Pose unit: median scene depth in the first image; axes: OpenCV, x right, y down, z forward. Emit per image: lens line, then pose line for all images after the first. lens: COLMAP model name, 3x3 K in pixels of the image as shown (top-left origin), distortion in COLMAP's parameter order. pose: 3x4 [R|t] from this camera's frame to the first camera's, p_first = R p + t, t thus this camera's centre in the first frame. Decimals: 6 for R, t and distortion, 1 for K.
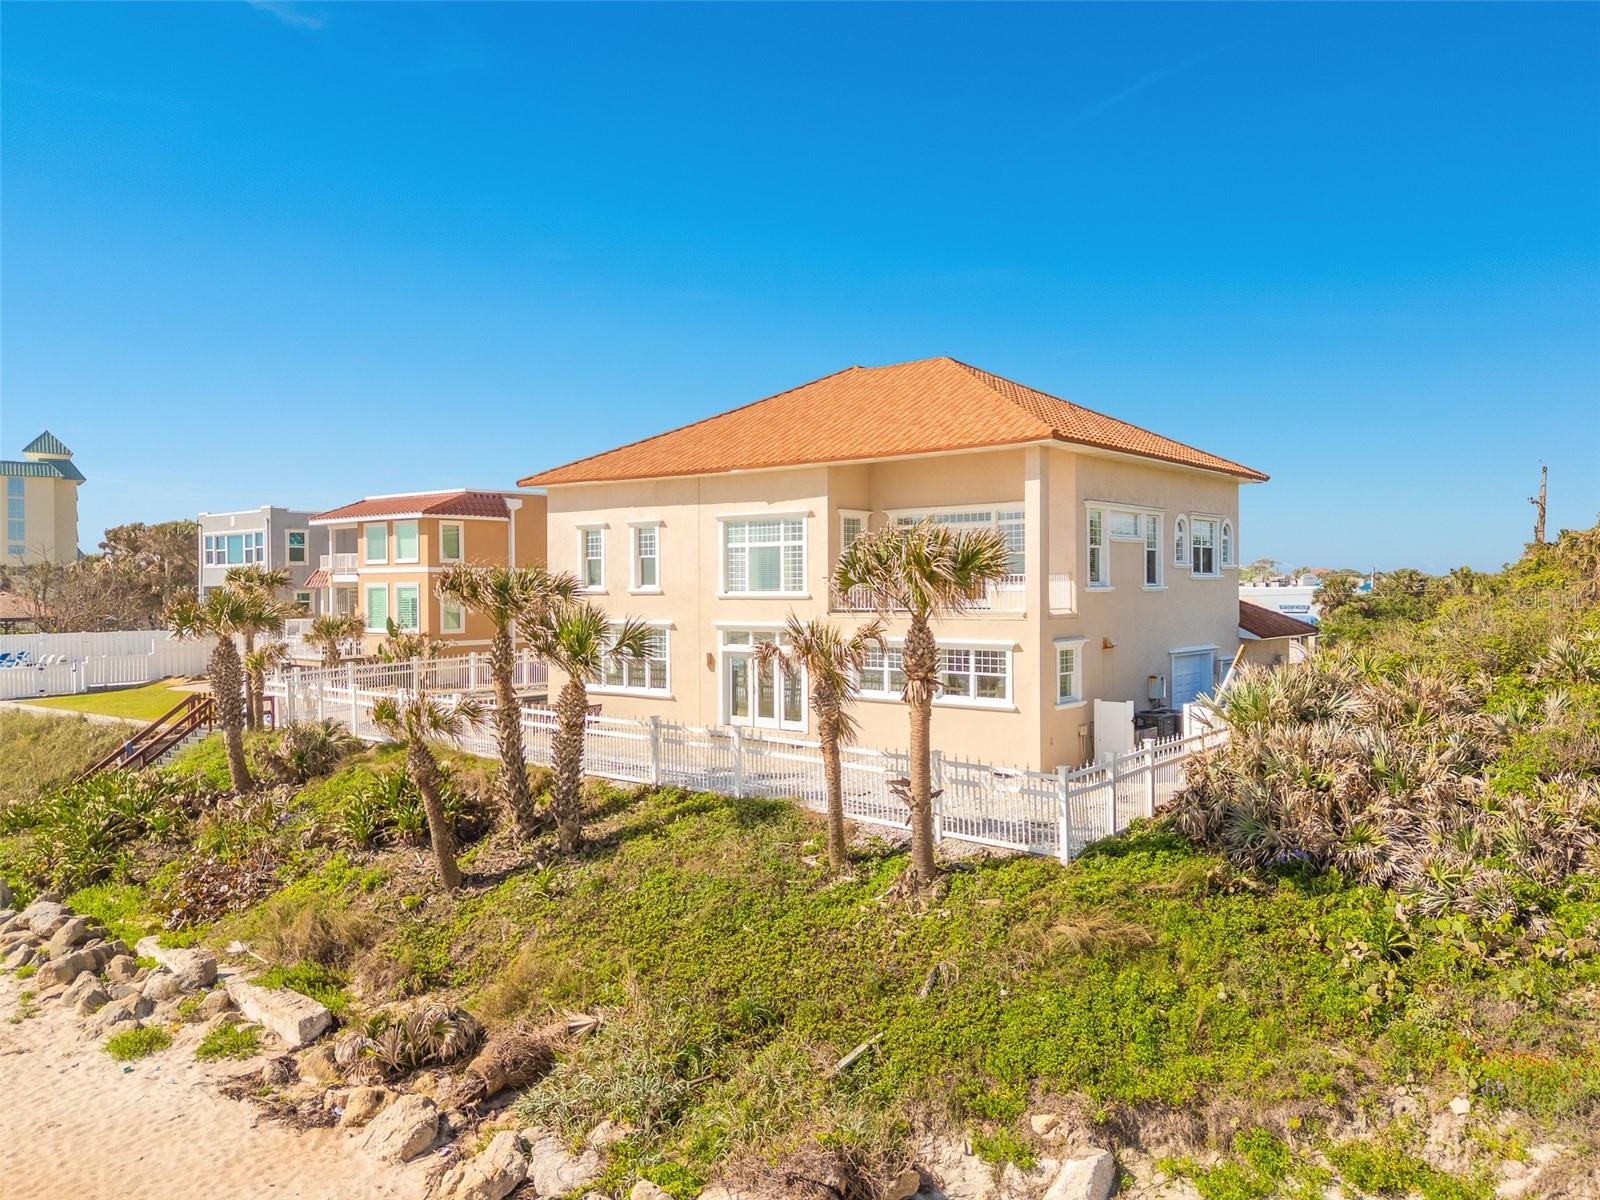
lens RADIAL K [[1180.5, 0, 799.5], [0, 1180.5, 594.7], [0, 0, 1]] dist [0.042135, -0.002389]
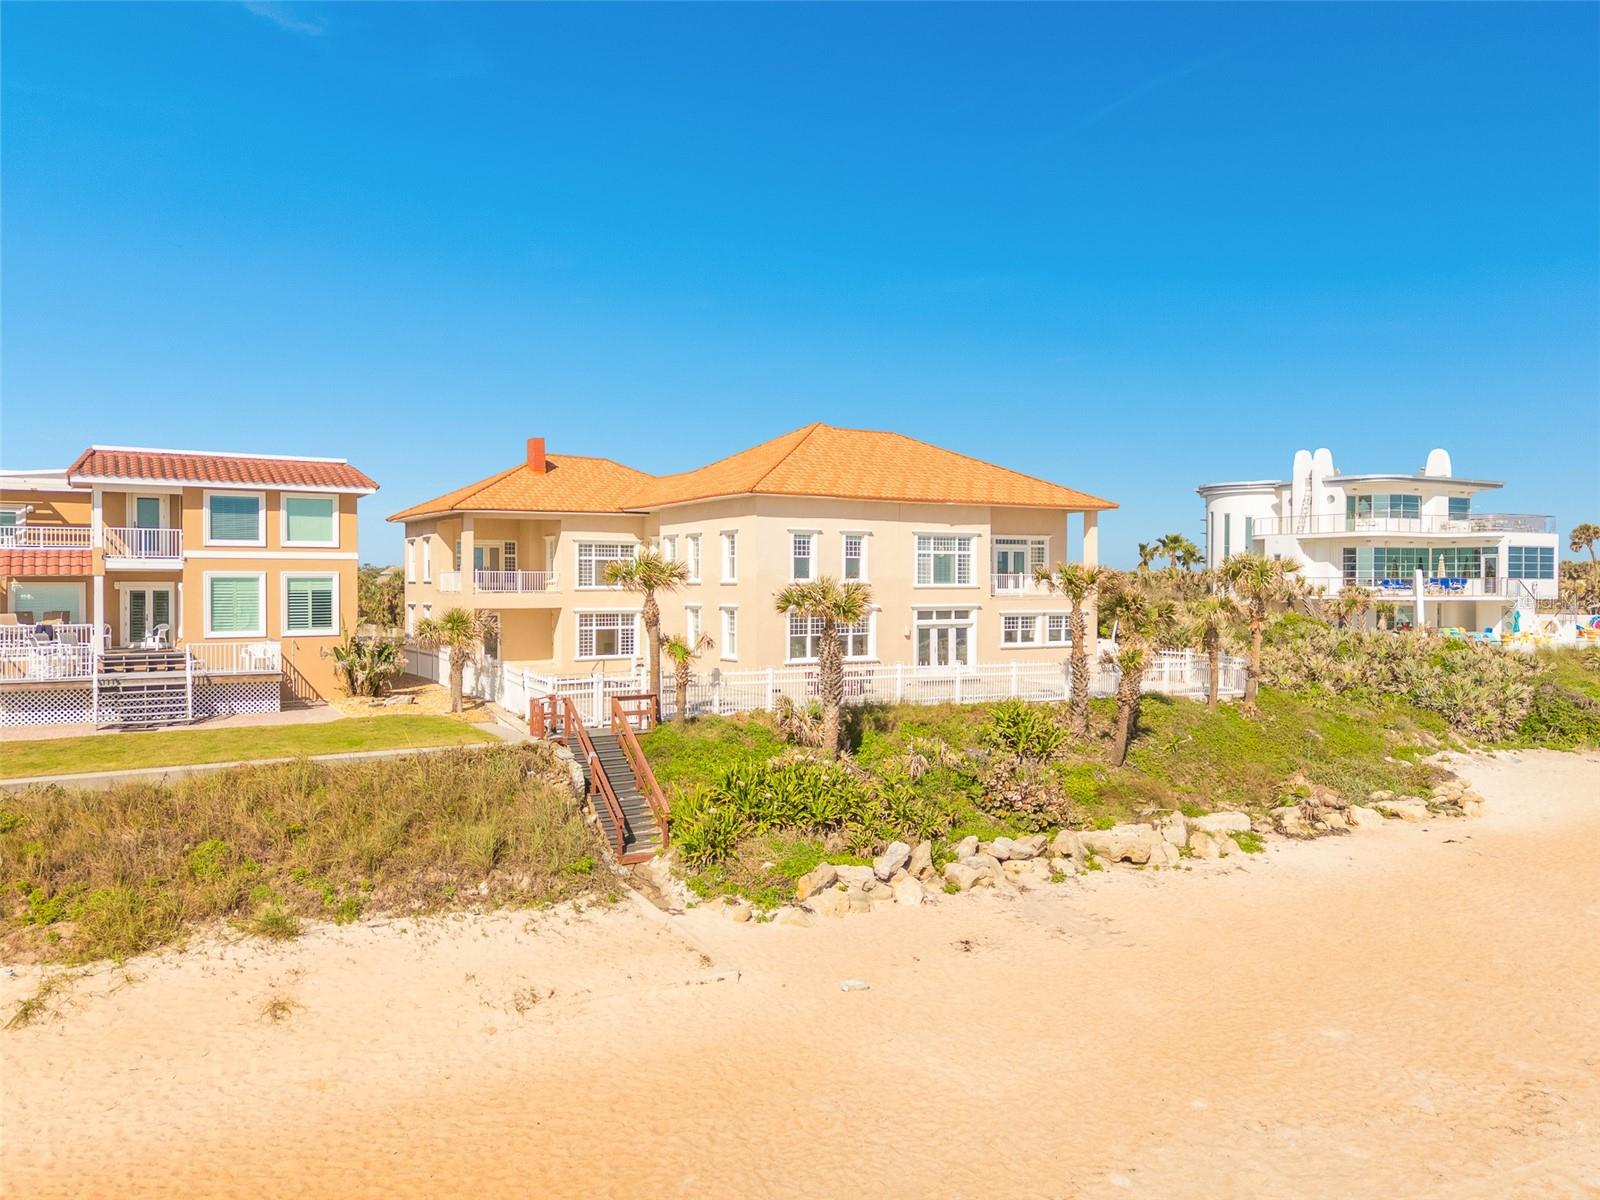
lens RADIAL K [[1173.7, 0, 795.3], [0, 1173.7, 592.1], [0, 0, 1]] dist [0.092999, -0.101593]
pose [[0.356780, -0.002027, 0.934186, -1.450127], [0.002827, 0.999995, 0.001090, 0.005712], [-0.934184, 0.002252, 0.356784, 0.618300]]
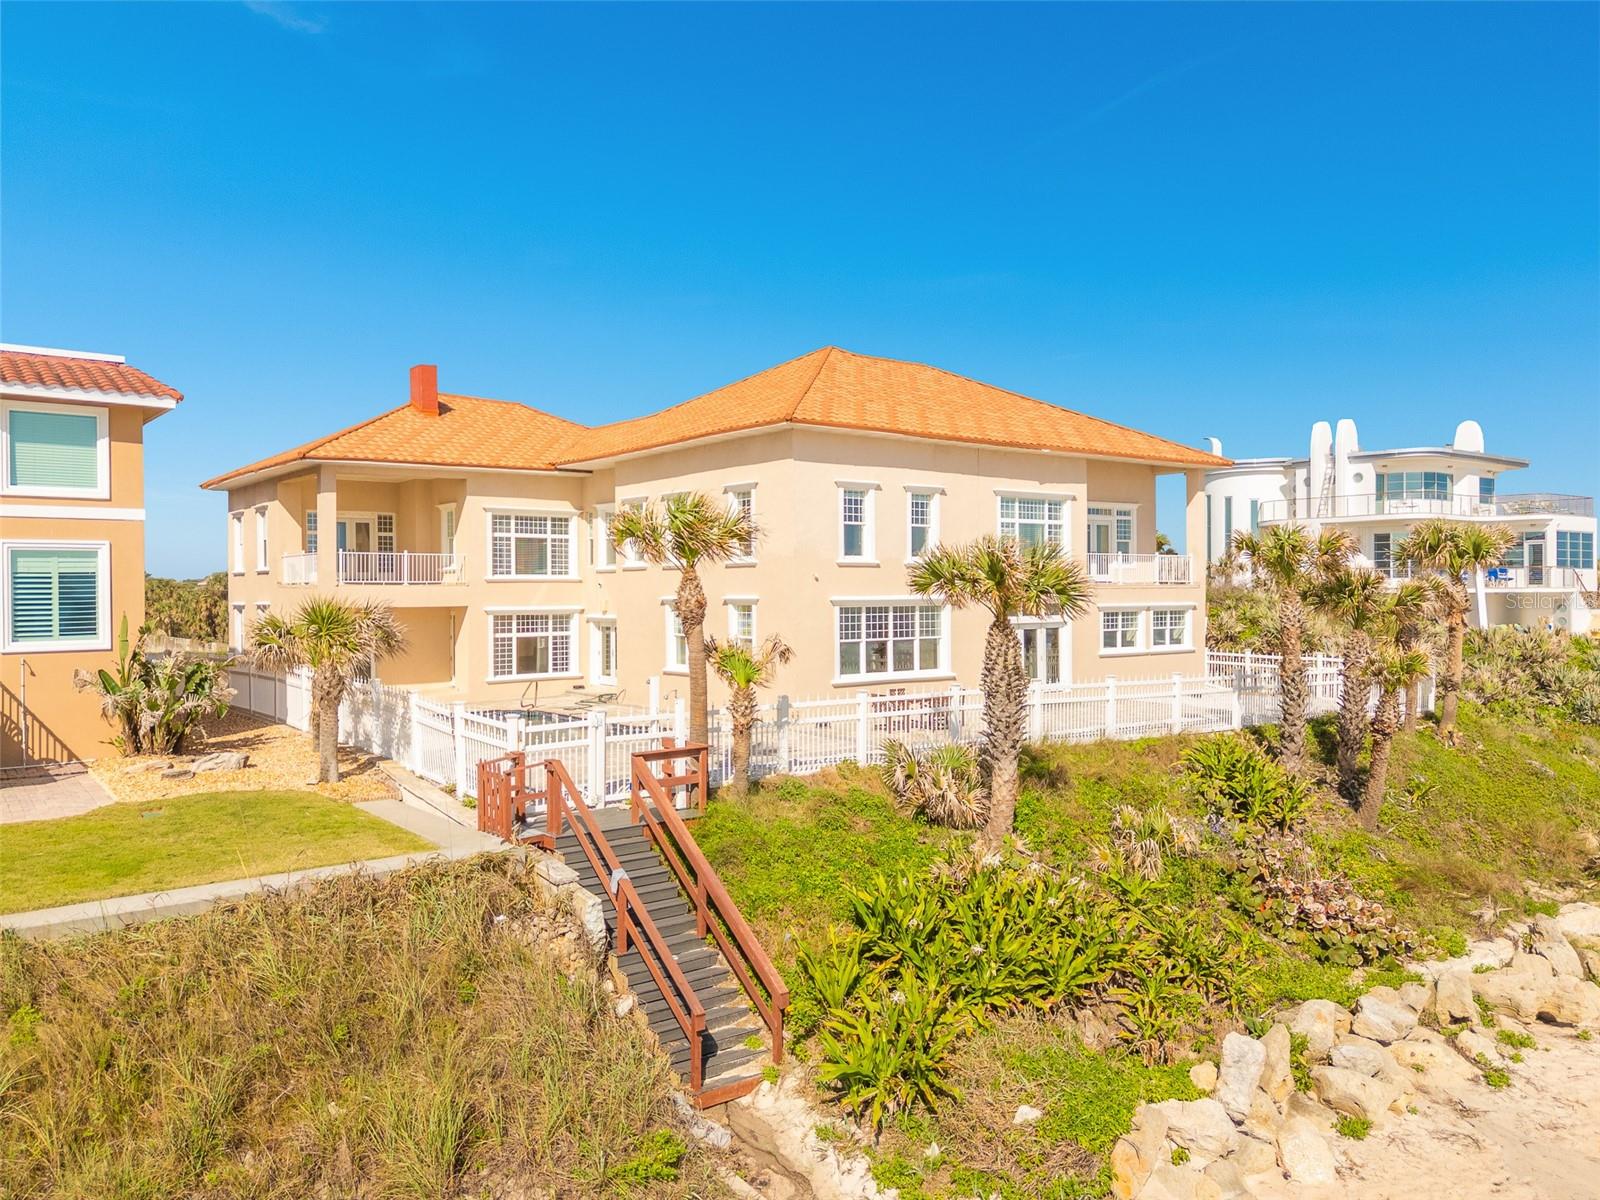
lens RADIAL K [[1180.5, 0, 799.5], [0, 1180.5, 594.7], [0, 0, 1]] dist [0.042135, -0.002389]
pose [[0.232837, 0.000949, 0.972515, -1.080739], [0.011145, 0.999931, -0.003644, 0.024301], [-0.972452, 0.011687, 0.232811, 0.921582]]
